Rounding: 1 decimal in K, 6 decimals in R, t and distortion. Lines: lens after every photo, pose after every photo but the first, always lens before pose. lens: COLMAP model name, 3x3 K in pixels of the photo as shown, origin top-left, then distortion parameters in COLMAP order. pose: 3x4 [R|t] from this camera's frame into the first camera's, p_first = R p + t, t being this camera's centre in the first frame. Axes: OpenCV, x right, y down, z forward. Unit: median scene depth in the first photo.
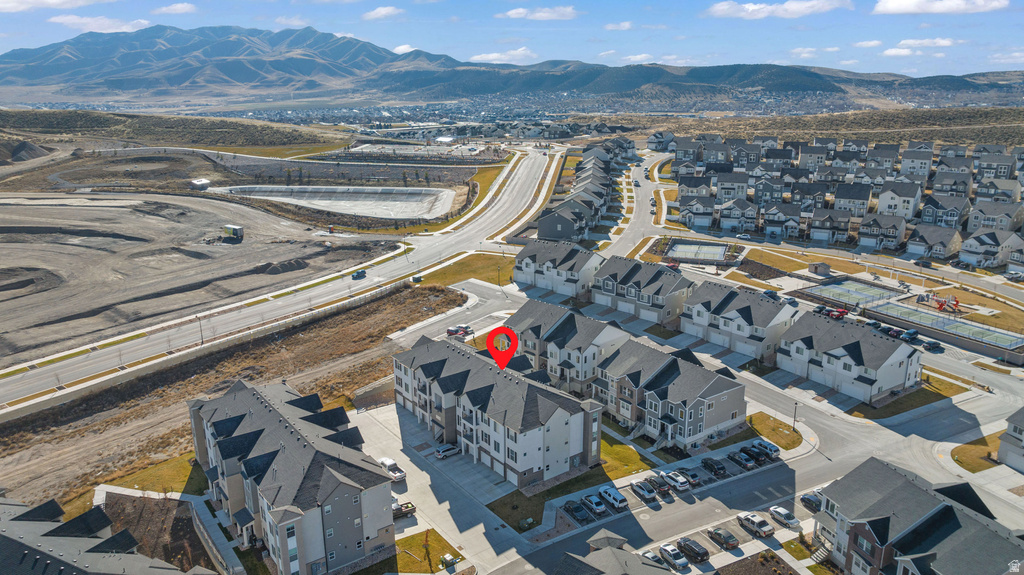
lens RADIAL K [[722.0, 0, 513.4], [0, 722.0, 282.3], [0, 0, 1]] dist [-0.037512, 0.039044]
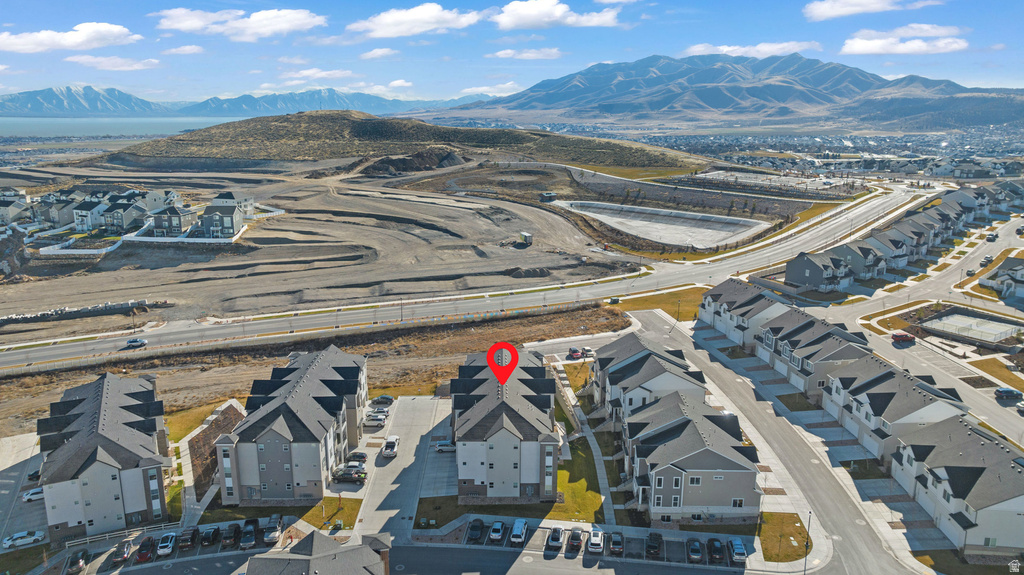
lens RADIAL K [[722.0, 0, 513.4], [0, 722.0, 282.3], [0, 0, 1]] dist [-0.037512, 0.039044]
pose [[0.808390, 0.144167, -0.570720, 0.231886], [-0.163713, 0.986357, 0.017269, -0.017627], [0.565423, 0.079474, 0.820963, 0.062466]]
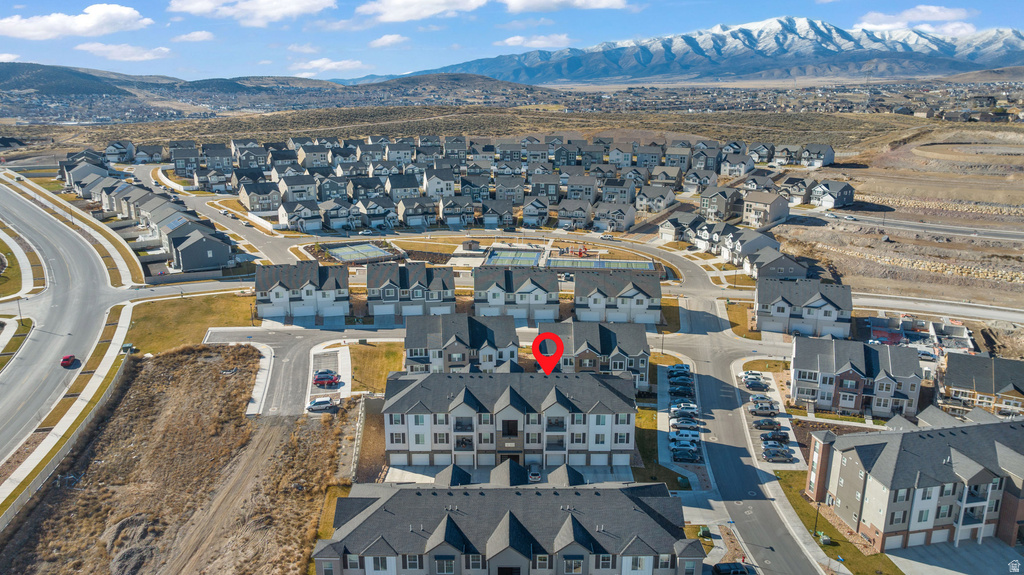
lens RADIAL K [[722.0, 0, 513.4], [0, 722.0, 282.3], [0, 0, 1]] dist [-0.037512, 0.039044]
pose [[0.598458, -0.203178, 0.774962, -0.323116], [0.205968, 0.973813, 0.096255, -0.043082], [-0.774225, 0.102012, 0.624635, 0.165072]]
